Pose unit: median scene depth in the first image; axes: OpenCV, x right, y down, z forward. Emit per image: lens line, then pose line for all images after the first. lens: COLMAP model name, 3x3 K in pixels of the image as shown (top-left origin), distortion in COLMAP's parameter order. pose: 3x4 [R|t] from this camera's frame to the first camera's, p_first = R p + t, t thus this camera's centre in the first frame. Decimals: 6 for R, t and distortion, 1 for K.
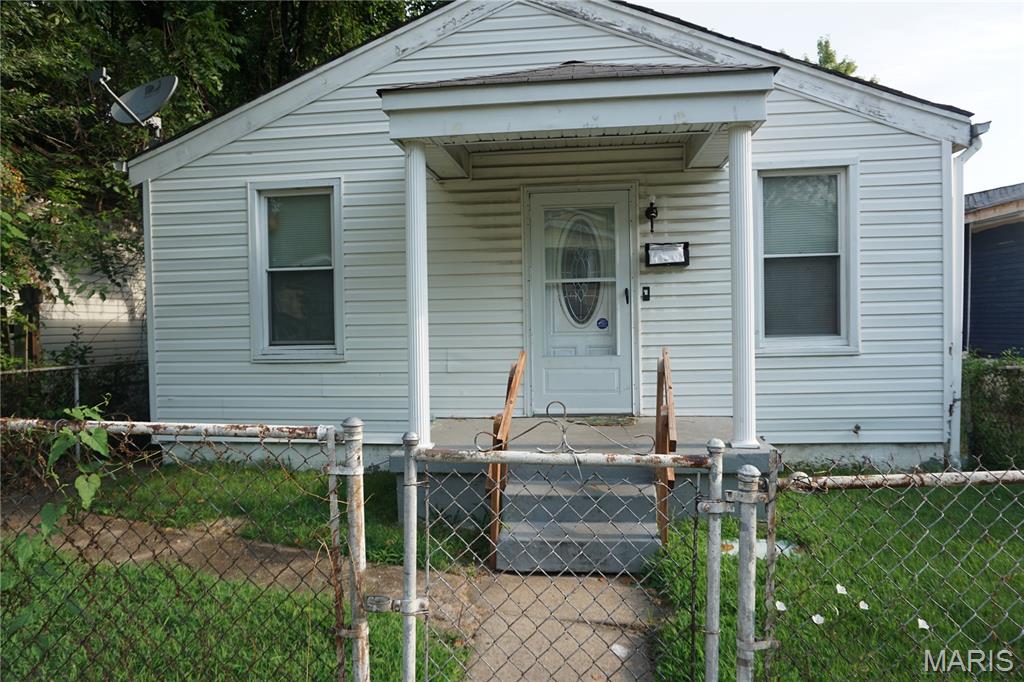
lens RADIAL K [[676.8, 0, 509.1], [0, 676.8, 338.2], [0, 0, 1]] dist [-0.028328, 0.006061]
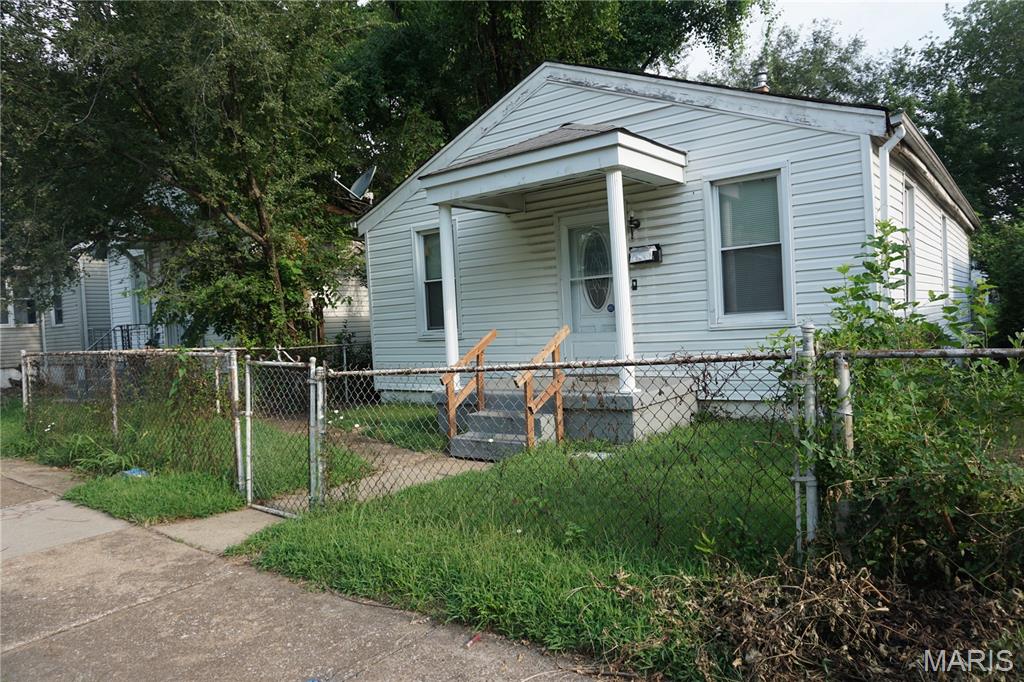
lens RADIAL K [[676.8, 0, 516.2], [0, 676.8, 340.2], [0, 0, 1]] dist [-0.028328, 0.006061]
pose [[0.854926, -0.012854, -0.518591, 0.696011], [0.025452, 0.999528, 0.017185, 0.014632], [0.518126, -0.027891, 0.854849, -0.263496]]
